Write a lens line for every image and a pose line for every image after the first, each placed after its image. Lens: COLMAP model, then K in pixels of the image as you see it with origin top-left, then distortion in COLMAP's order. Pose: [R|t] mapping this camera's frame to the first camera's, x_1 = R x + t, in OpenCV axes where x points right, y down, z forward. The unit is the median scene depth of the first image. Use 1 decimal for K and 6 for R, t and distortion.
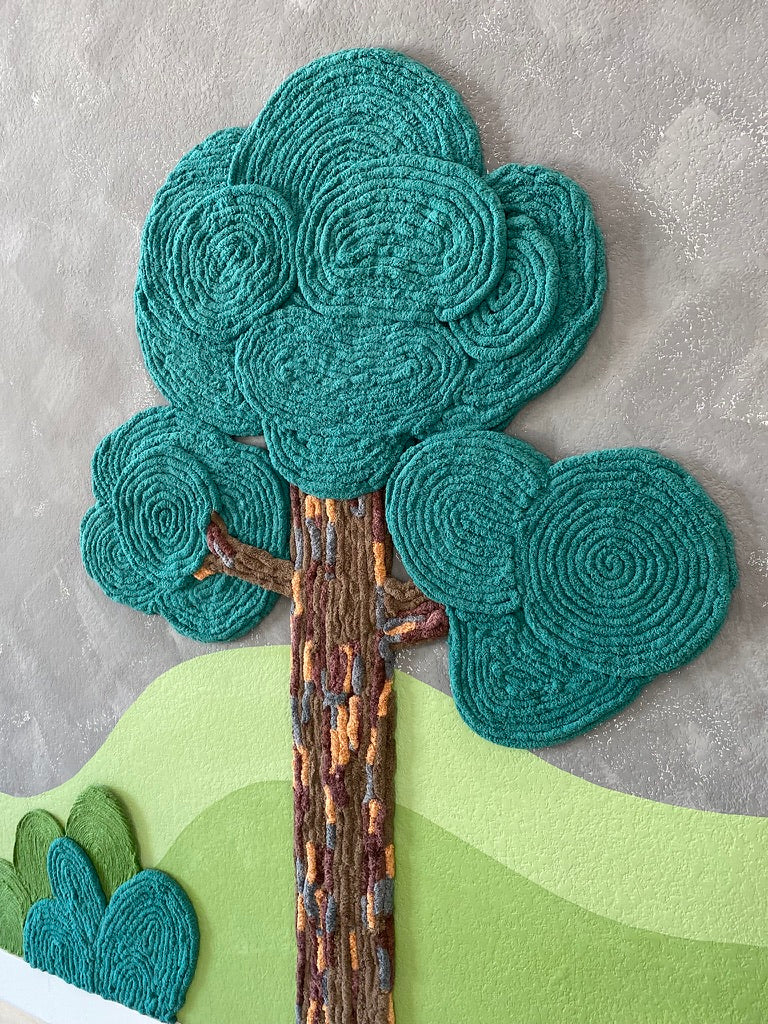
lens RADIAL K [[772.0, 0, 387.7], [0, 772.0, 507.1], [0, 0, 1]] dist [0.108848, -0.190315]
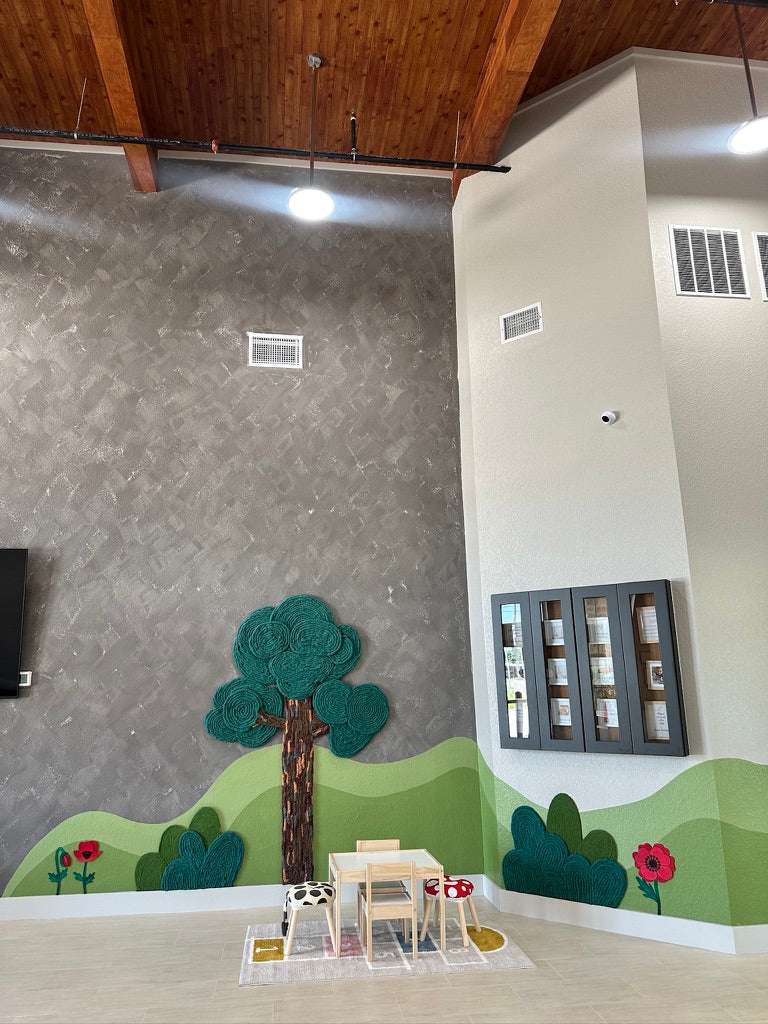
lens RADIAL K [[714.5, 0, 376.8], [0, 714.5, 513.8], [0, 0, 1]] dist [0.133815, -0.214743]
pose [[0.833258, 0.104835, 0.542854, -1.788461], [0.088197, 0.944081, -0.317698, 0.291577], [-0.545804, 0.312602, 0.777417, -2.328754]]
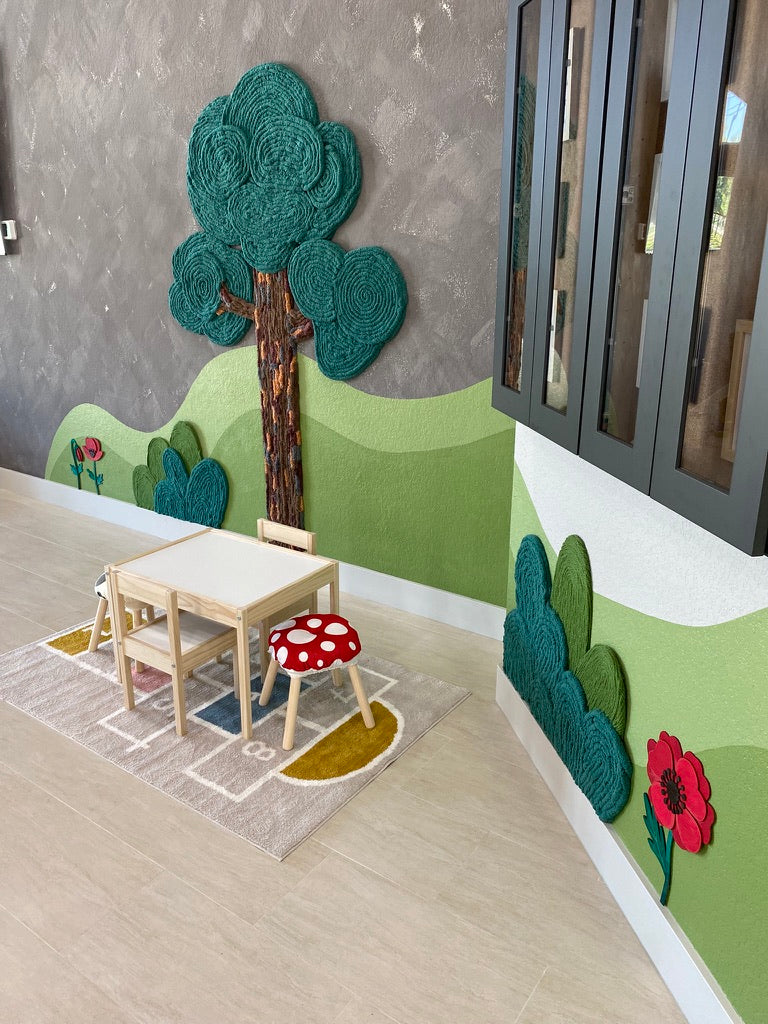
lens RADIAL K [[785.4, 0, 384.0], [0, 785.4, 512.0], [0, 0, 1]] dist [0.010268, -0.005276]
pose [[0.987053, 0.044922, -0.153978, 0.623201], [-0.013152, 0.979415, 0.201429, 0.197481], [0.159857, -0.196796, 0.967325, -1.253863]]
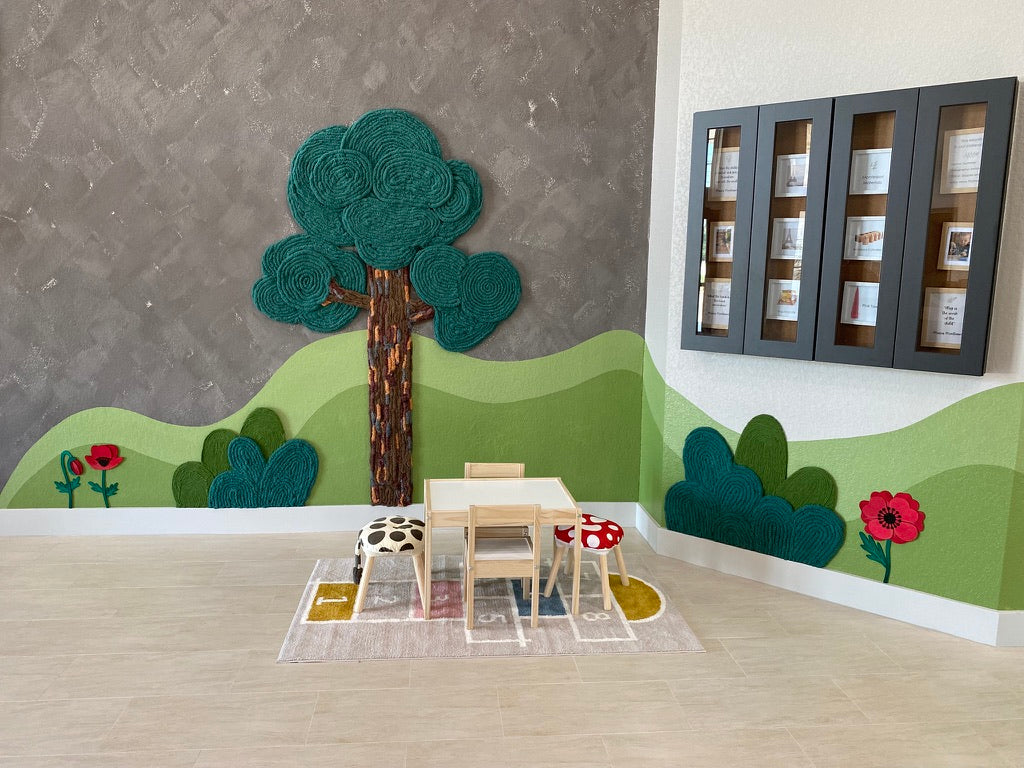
lens RADIAL K [[772.0, 0, 511.4], [0, 772.0, 382.0], [0, 0, 1]] dist [0.108848, -0.190315]
pose [[0.850858, -0.072902, 0.520313, -1.108711], [0.049387, 0.997039, 0.058935, 0.233673], [-0.523069, -0.024449, 0.851940, -1.501473]]
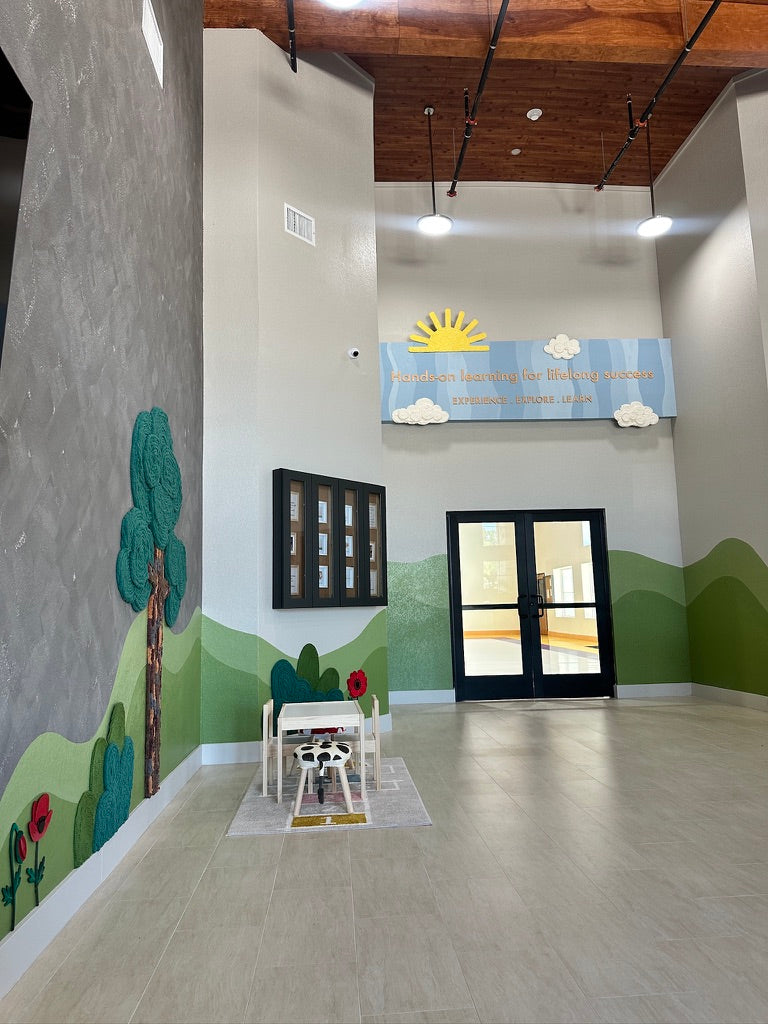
lens RADIAL K [[714.5, 0, 376.8], [0, 714.5, 513.8], [0, 0, 1]] dist [0.133815, -0.214743]
pose [[-0.486855, 0.109082, 0.866645, -2.708104], [0.111434, 0.991821, -0.062237, 0.112676], [-0.866345, 0.066274, -0.495029, 1.573765]]
